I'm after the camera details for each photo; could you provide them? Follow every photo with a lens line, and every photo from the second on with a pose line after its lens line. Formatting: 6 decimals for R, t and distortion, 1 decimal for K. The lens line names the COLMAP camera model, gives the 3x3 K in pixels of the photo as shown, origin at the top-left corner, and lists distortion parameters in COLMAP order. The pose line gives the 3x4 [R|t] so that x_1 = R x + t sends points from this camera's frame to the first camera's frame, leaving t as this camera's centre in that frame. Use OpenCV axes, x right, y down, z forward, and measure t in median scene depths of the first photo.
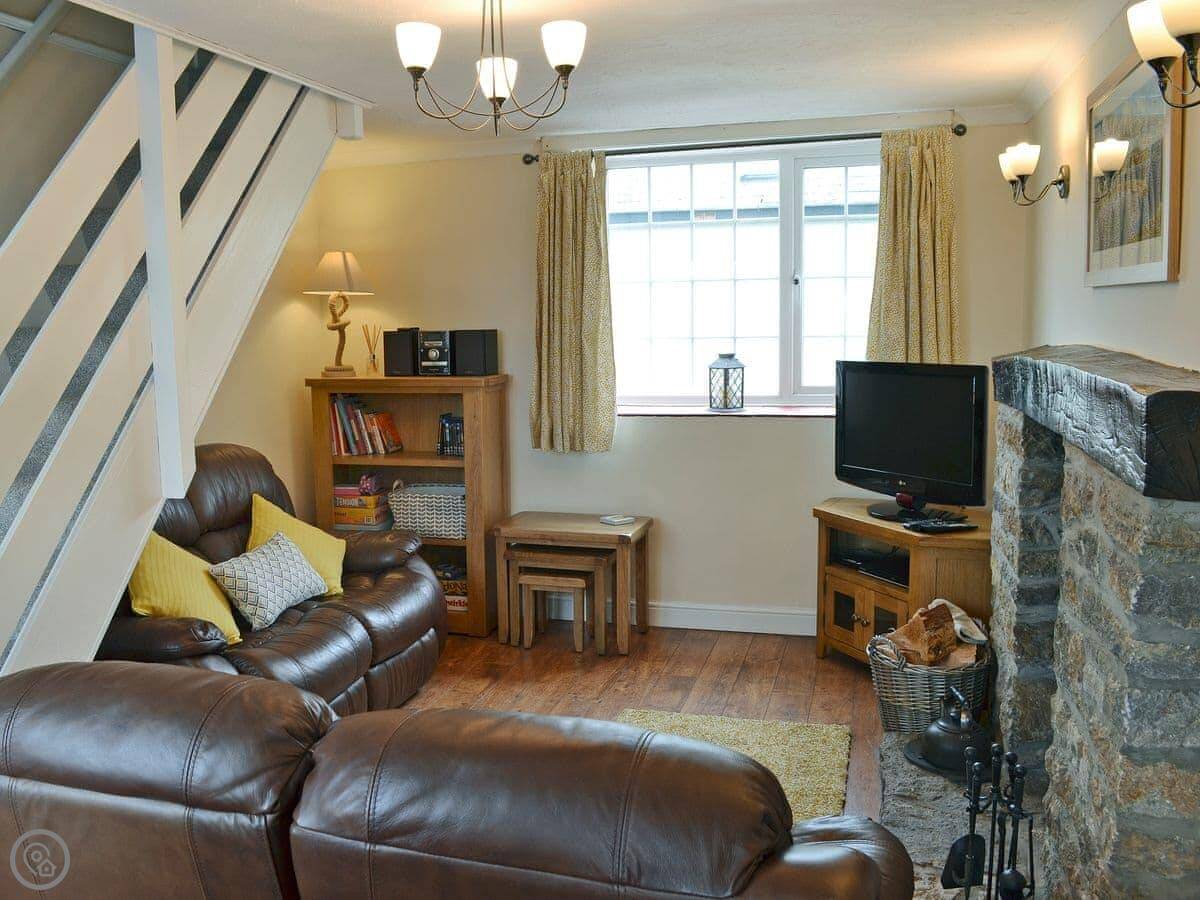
lens RADIAL K [[1084.6, 0, 606.8], [0, 1084.6, 447.6], [0, 0, 1]] dist [-0.079972, 0.015690]
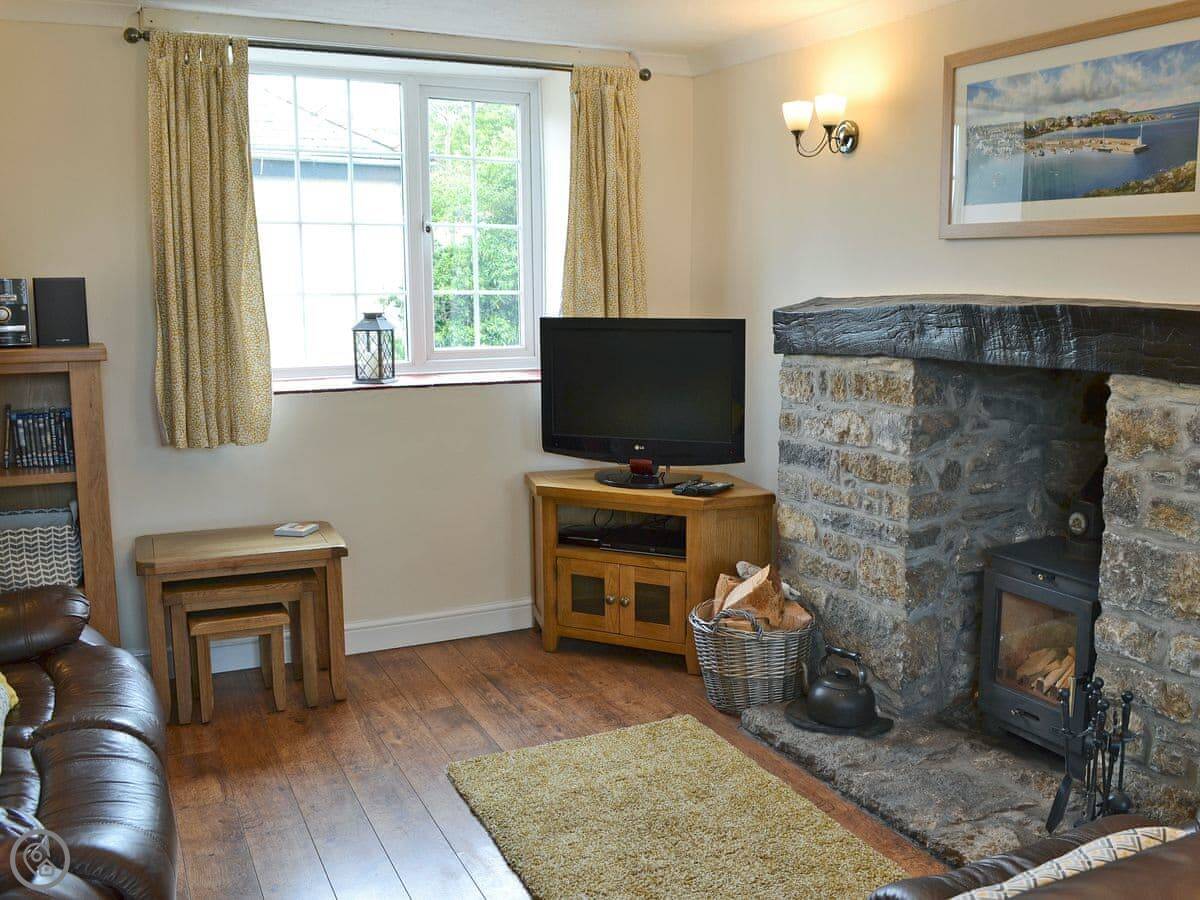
lens RADIAL K [[1084.6, 0, 600.8], [0, 1084.6, 454.8], [0, 0, 1]] dist [-0.079972, 0.015690]
pose [[0.732804, -0.085773, 0.675012, -0.359586], [0.067646, 0.996292, 0.053160, -0.012309], [-0.677068, 0.006706, 0.735889, 0.310543]]
